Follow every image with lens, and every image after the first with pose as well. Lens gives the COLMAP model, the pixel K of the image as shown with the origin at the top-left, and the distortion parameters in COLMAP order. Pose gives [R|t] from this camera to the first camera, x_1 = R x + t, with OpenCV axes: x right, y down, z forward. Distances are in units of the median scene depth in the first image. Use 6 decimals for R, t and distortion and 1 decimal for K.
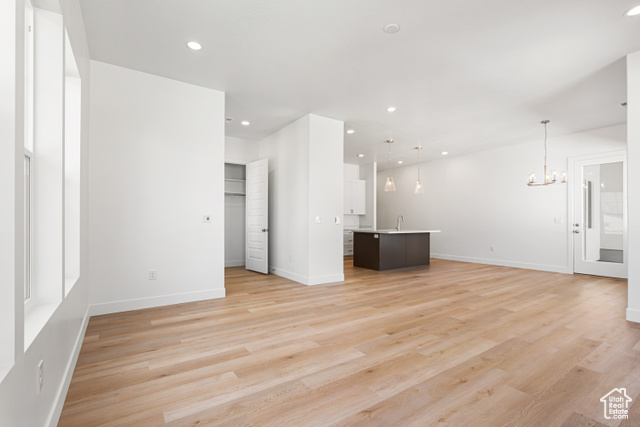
lens RADIAL K [[294.2, 0, 322.5], [0, 294.2, 219.8], [0, 0, 1]] dist [-0.005293, 0.000388]
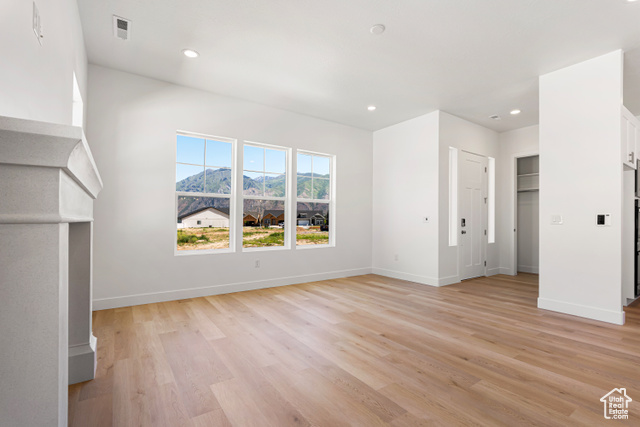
lens RADIAL K [[294.2, 0, 323.9], [0, 294.2, 223.0], [0, 0, 1]] dist [-0.005293, 0.000388]
pose [[0.017838, 0.005504, -0.999826, 1.100057], [0.005443, 0.999969, 0.005602, 0.003515], [0.999826, -0.005542, 0.017808, 0.712932]]
